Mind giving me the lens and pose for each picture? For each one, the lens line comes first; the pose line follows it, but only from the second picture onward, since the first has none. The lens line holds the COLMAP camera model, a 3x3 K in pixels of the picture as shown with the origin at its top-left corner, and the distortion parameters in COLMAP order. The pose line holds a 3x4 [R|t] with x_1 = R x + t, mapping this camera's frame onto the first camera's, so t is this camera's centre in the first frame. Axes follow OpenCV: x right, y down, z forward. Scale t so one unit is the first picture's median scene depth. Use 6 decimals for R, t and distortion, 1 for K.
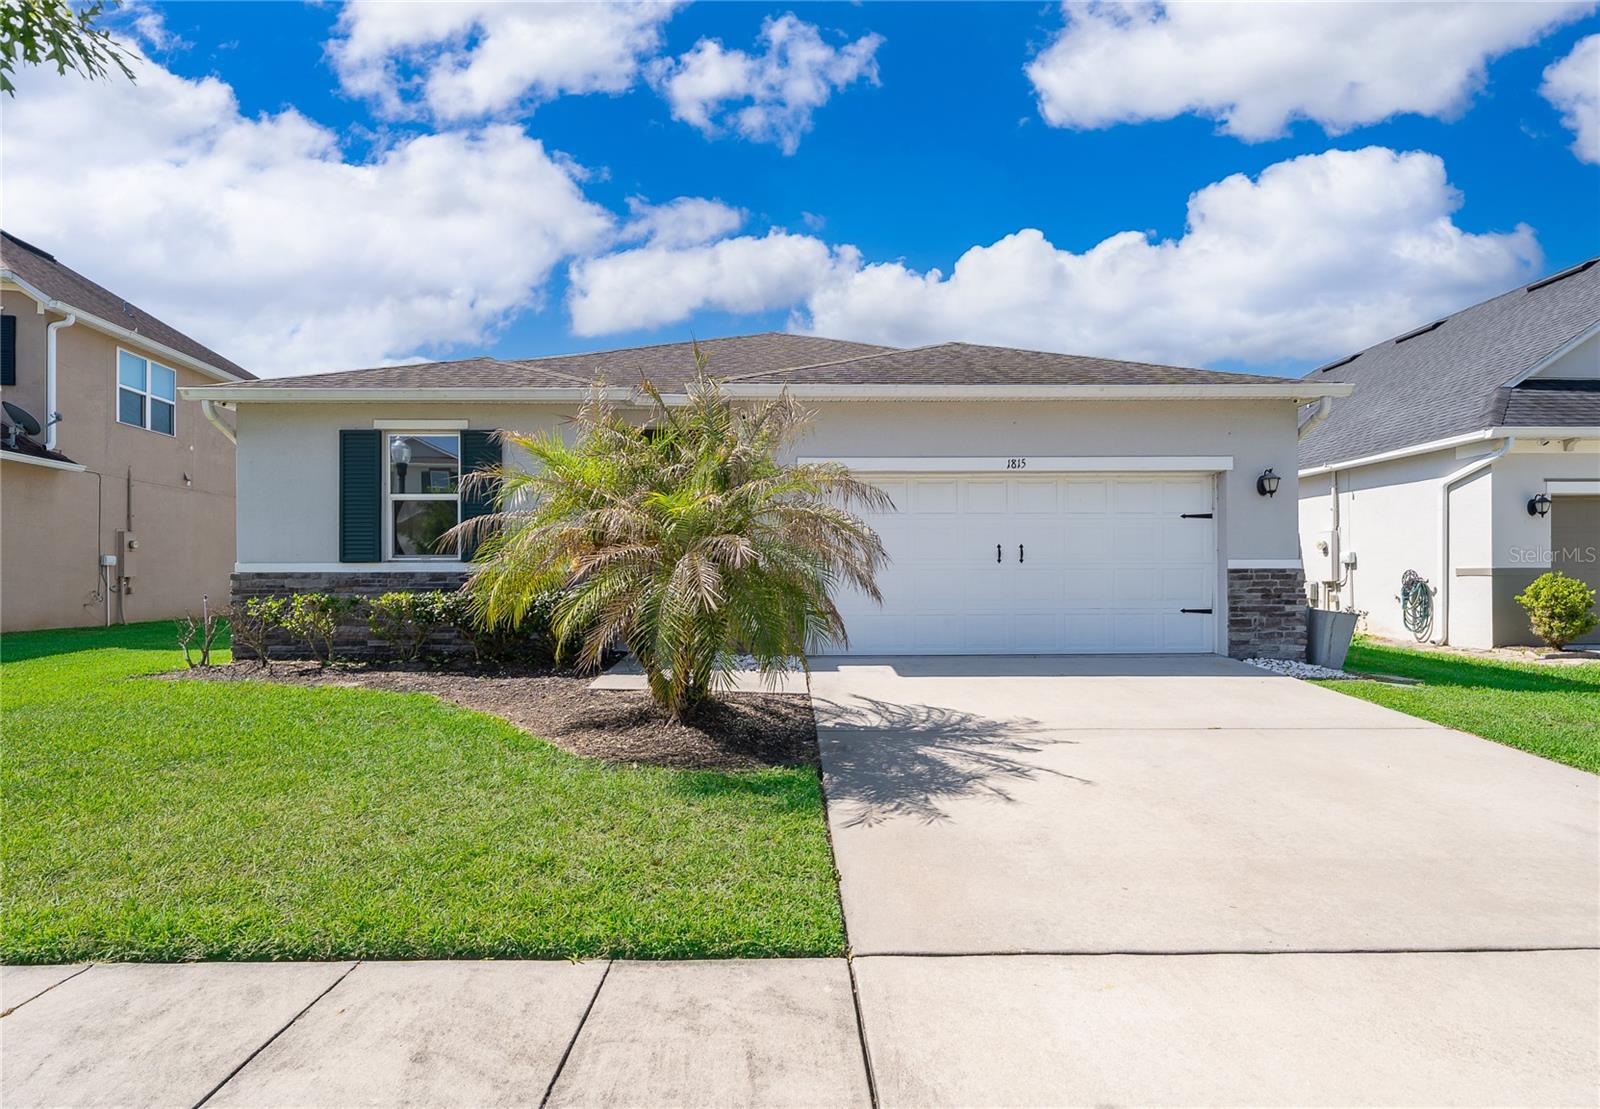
lens RADIAL K [[770.4, 0, 801.0], [0, 770.4, 564.9], [0, 0, 1]] dist [0.009414, 0.000759]
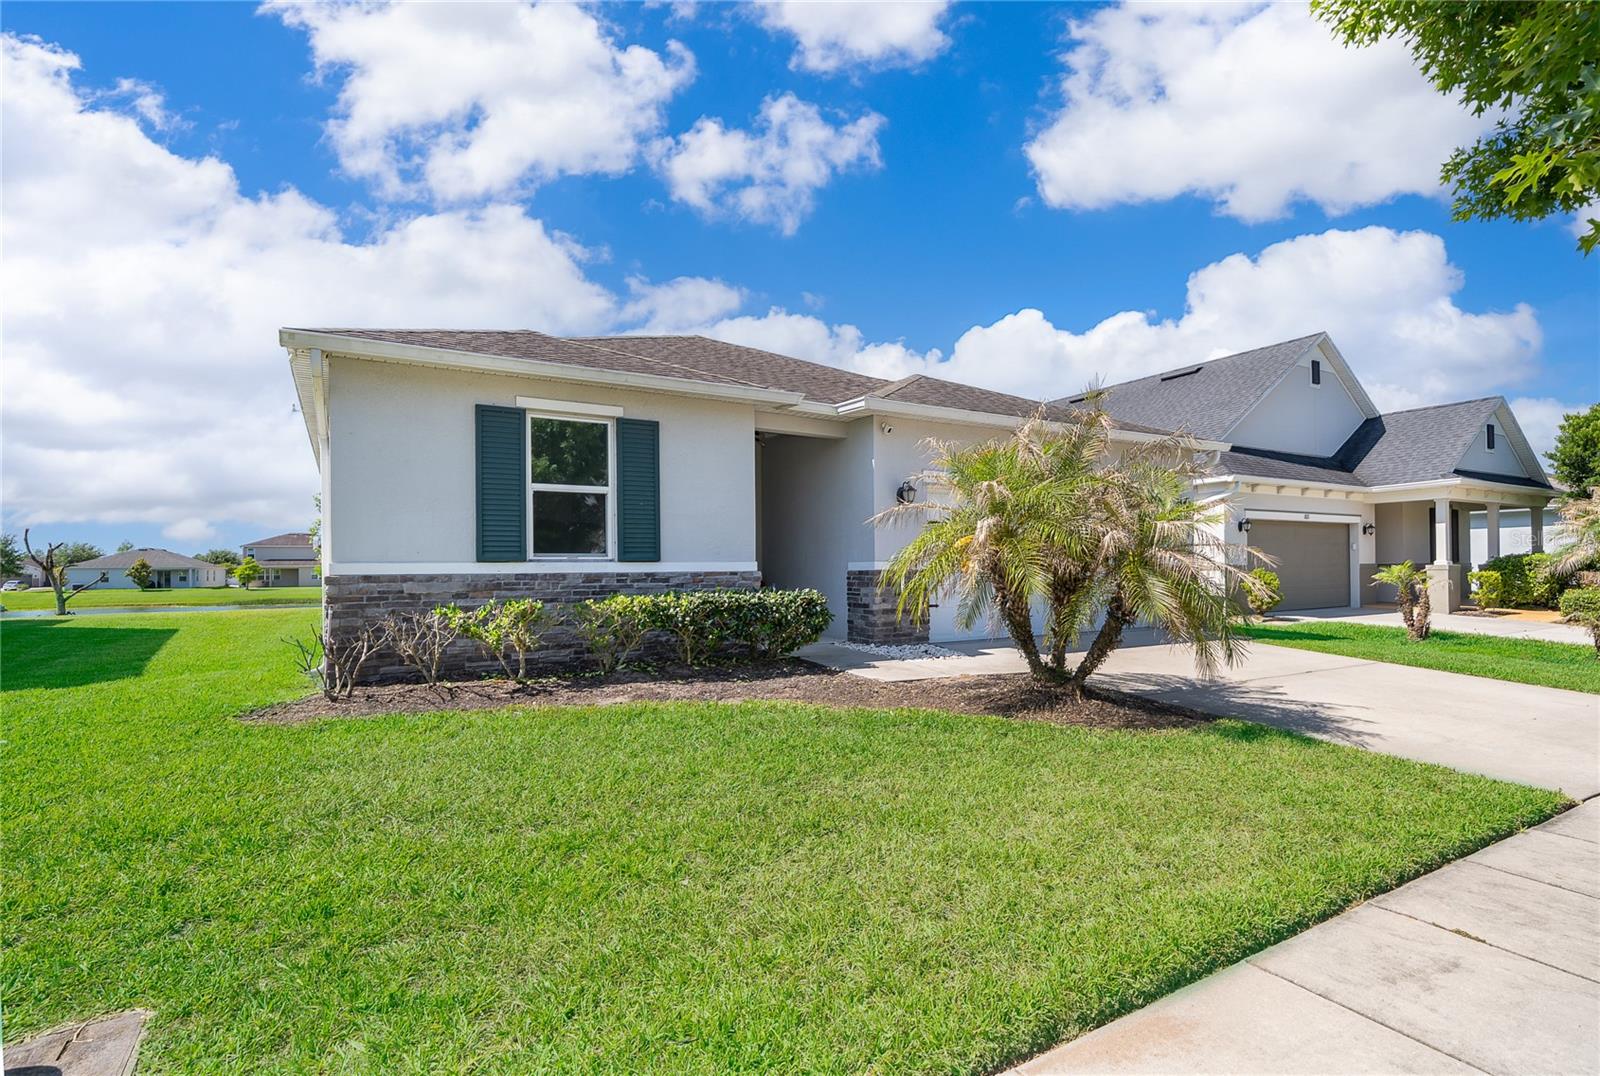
lens RADIAL K [[761.3, 0, 798.4], [0, 761.3, 545.2], [0, 0, 1]] dist [0.003094, -0.000040]
pose [[0.871505, 0.011016, 0.490263, -0.693982], [-0.004739, 0.999890, -0.014042, -0.011477], [-0.490364, 0.009914, 0.871462, 0.108630]]
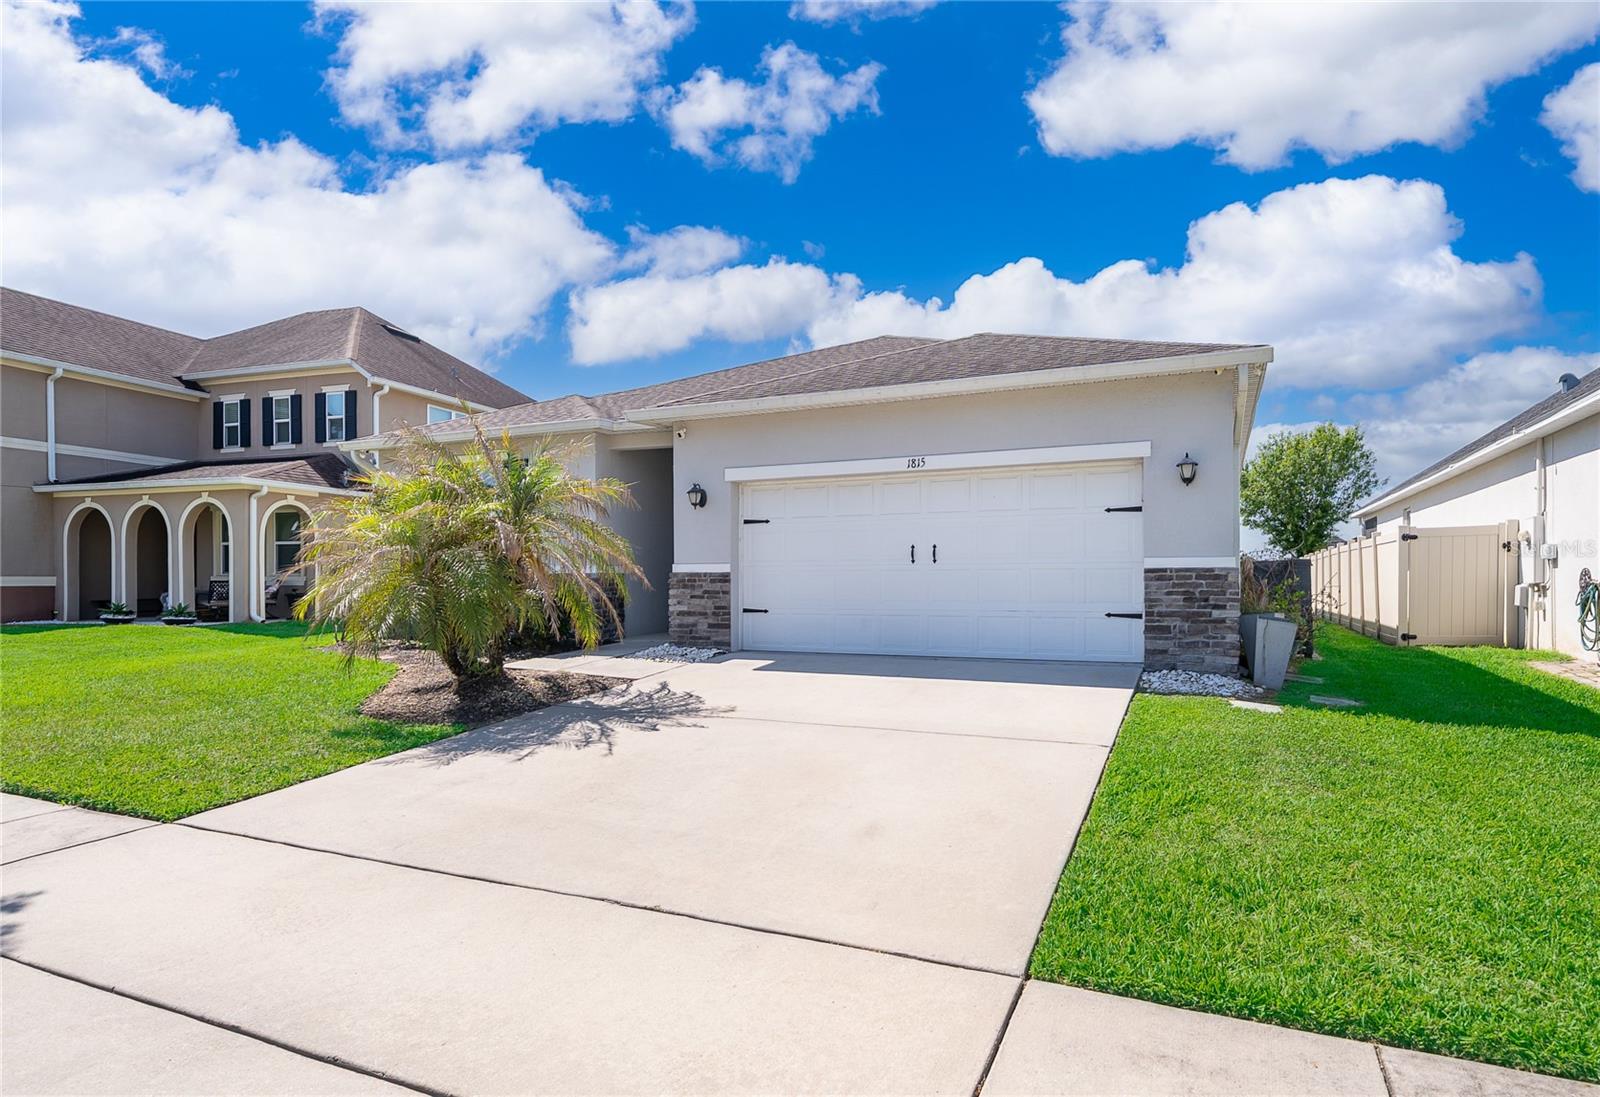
lens RADIAL K [[770.4, 0, 768.0], [0, 770.4, 571.6], [0, 0, 1]] dist [0.009414, 0.000759]
pose [[0.922629, -0.003078, -0.385677, 0.468177], [0.006244, 0.999956, 0.006956, -0.000057], [0.385639, -0.008826, 0.922608, 0.012987]]
